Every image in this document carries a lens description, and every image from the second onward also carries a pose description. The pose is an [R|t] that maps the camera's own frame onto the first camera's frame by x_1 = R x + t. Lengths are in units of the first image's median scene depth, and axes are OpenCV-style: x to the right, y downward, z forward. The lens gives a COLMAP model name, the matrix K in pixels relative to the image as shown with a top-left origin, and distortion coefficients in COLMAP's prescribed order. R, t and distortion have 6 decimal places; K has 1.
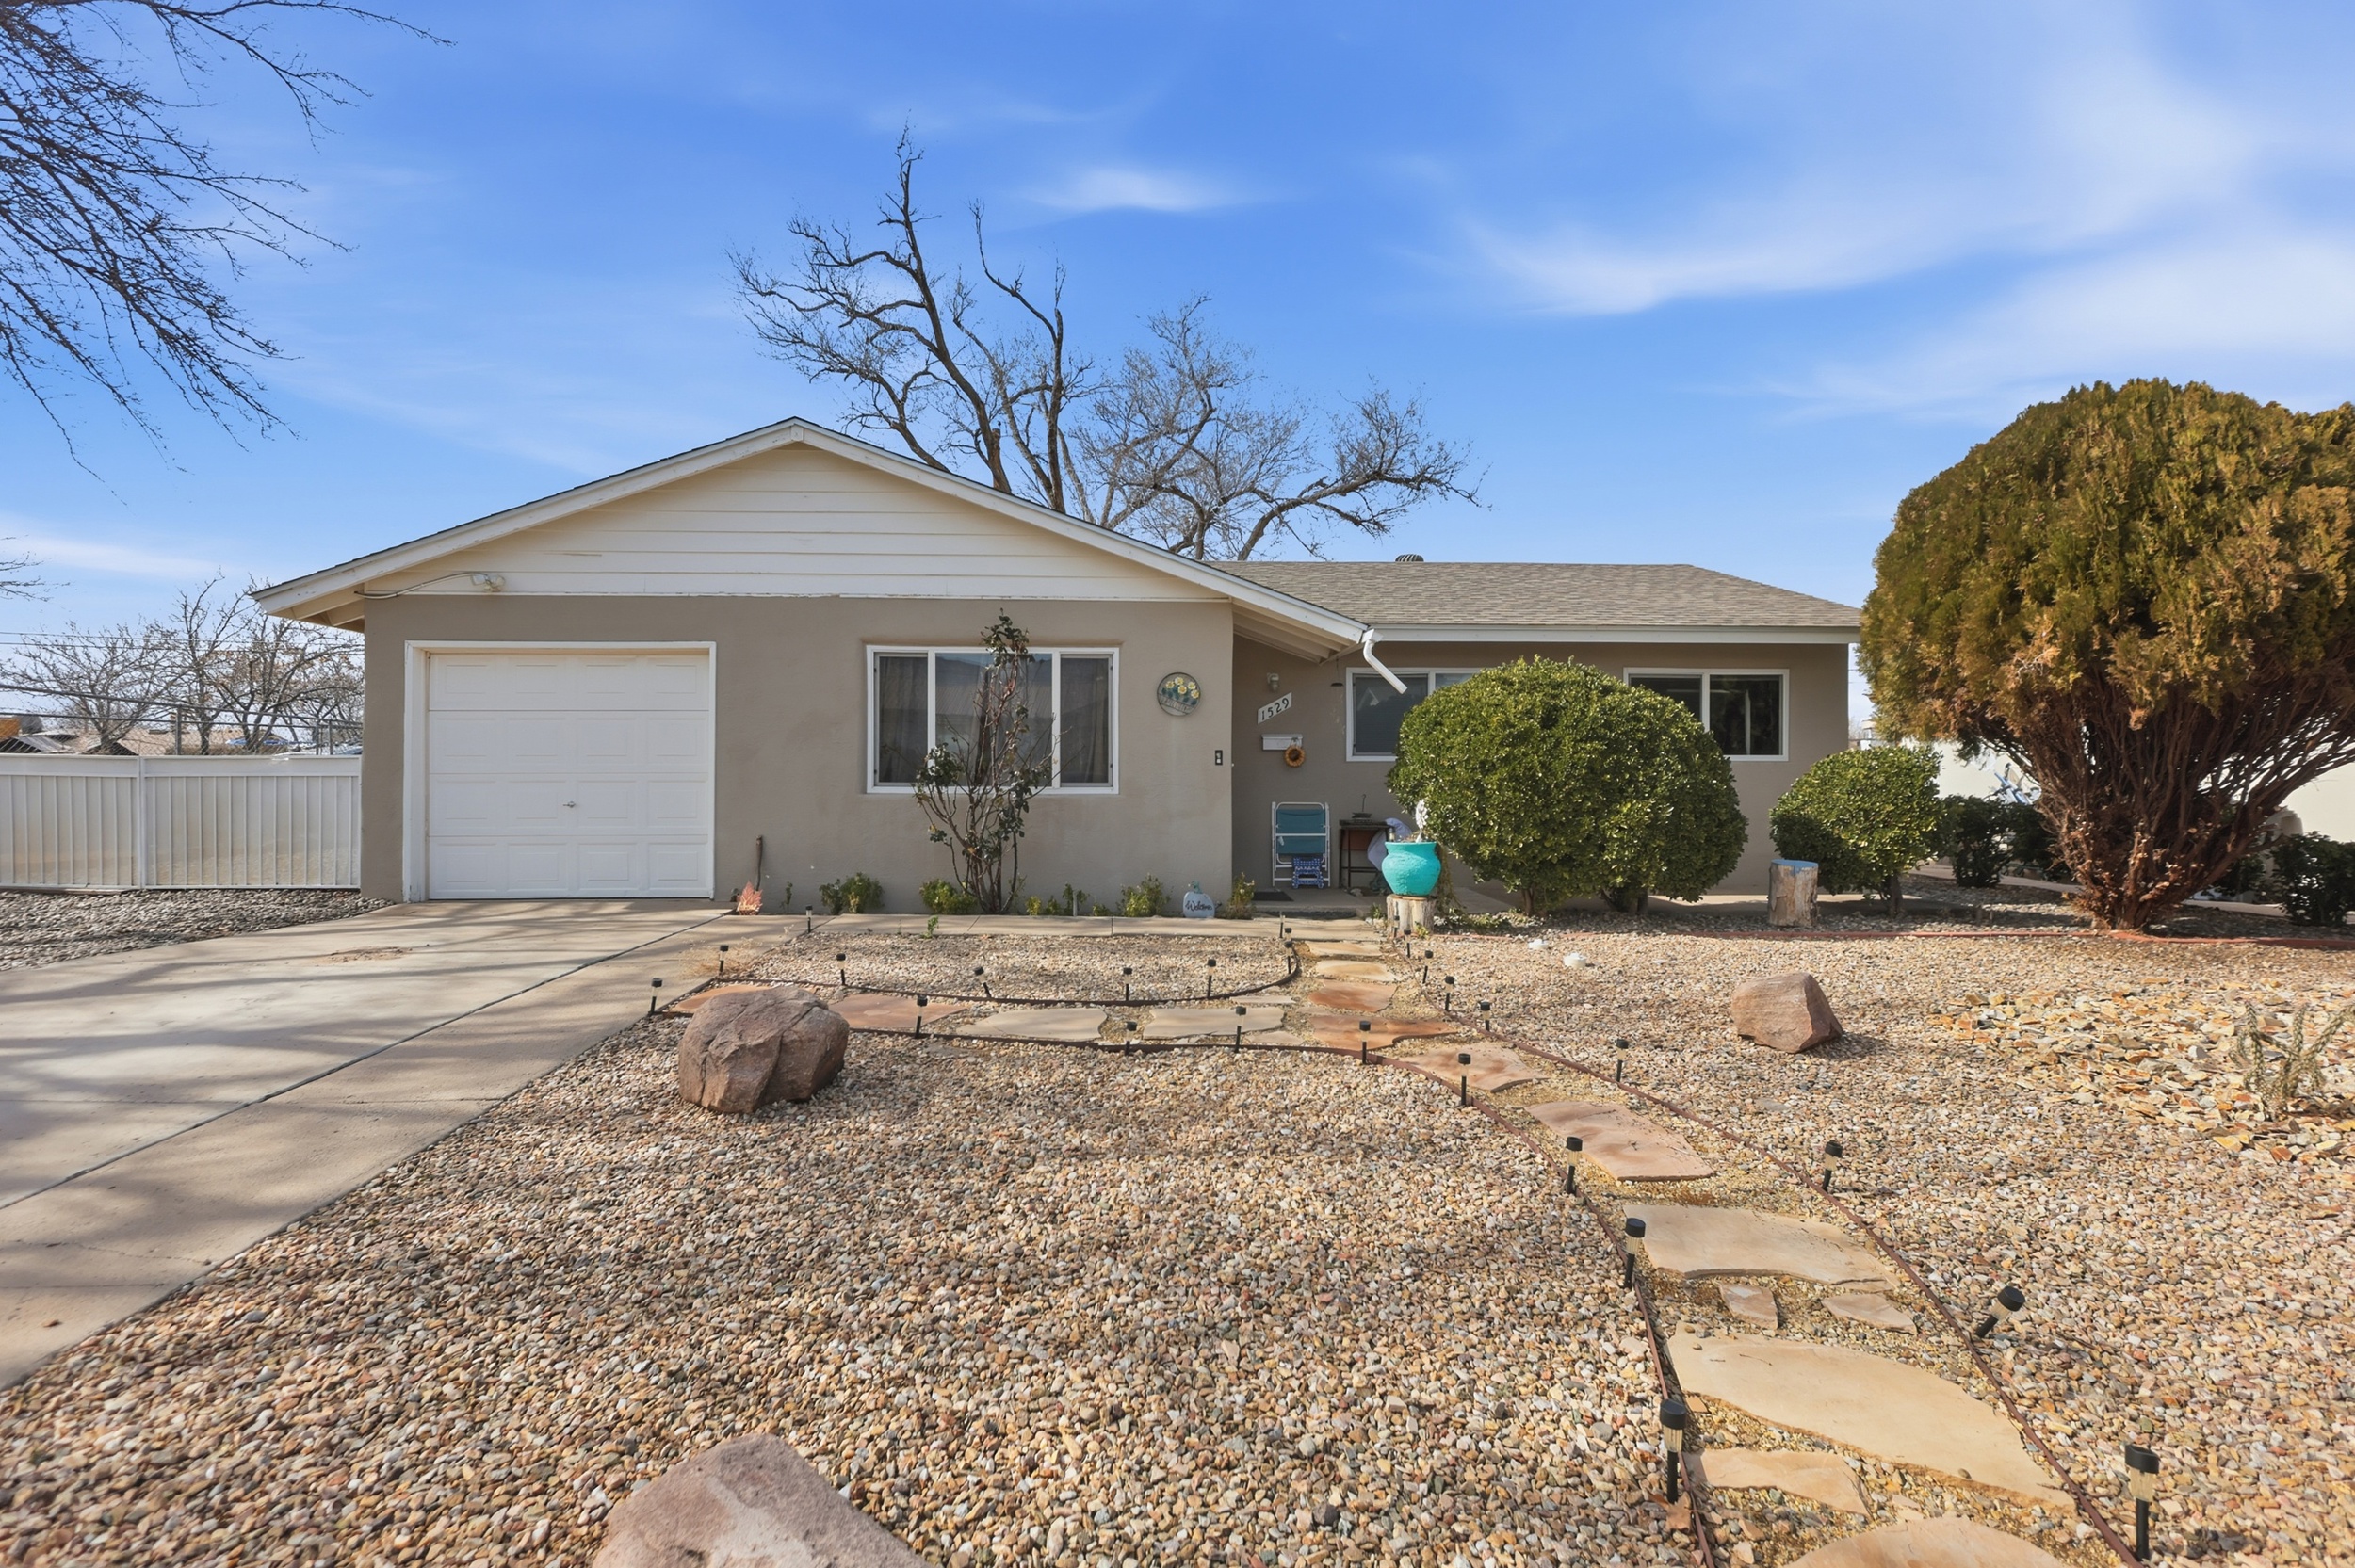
lens RADIAL K [[1095.2, 0, 1177.8], [0, 1095.2, 773.4], [0, 0, 1]] dist [-0.004688, -0.000559]
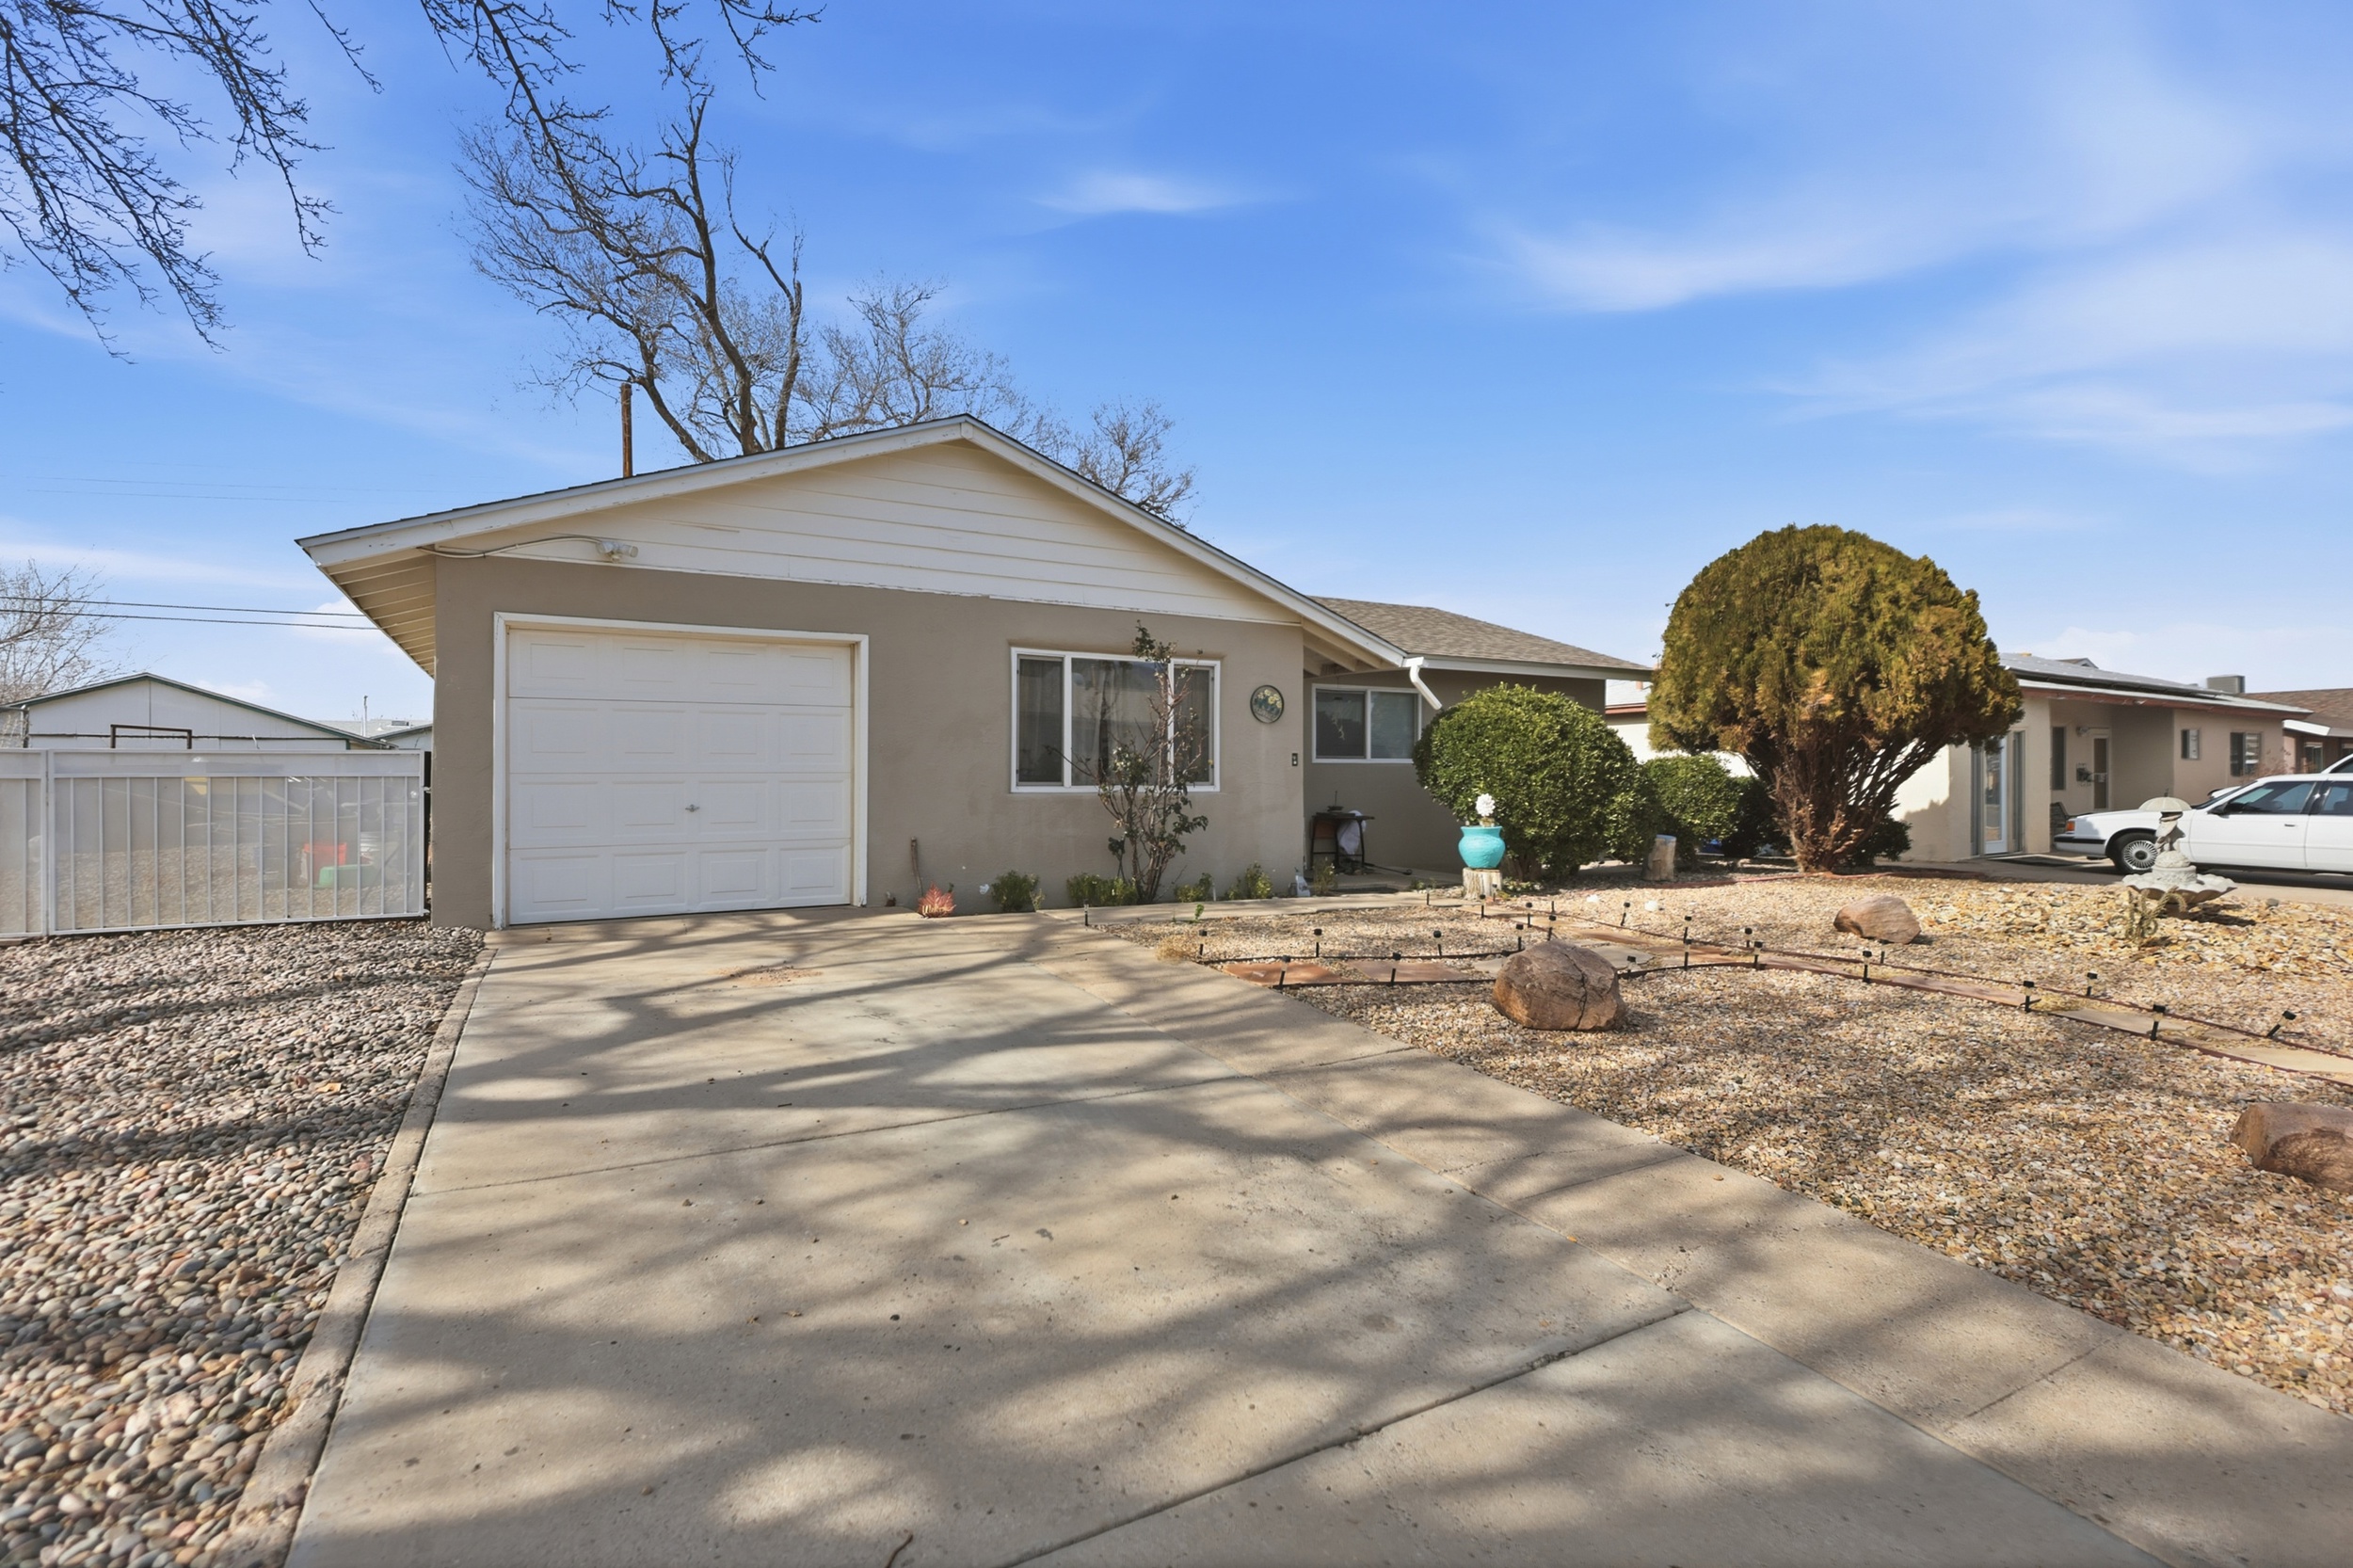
lens RADIAL K [[1093.5, 0, 1183.7], [0, 1093.5, 776.9], [0, 0, 1]] dist [-0.003514, 0.000504]
pose [[0.883274, -0.000902, 0.468856, -0.633982], [-0.000944, 0.999993, 0.003702, -0.000284], [-0.468856, -0.003713, 0.883267, 0.028818]]
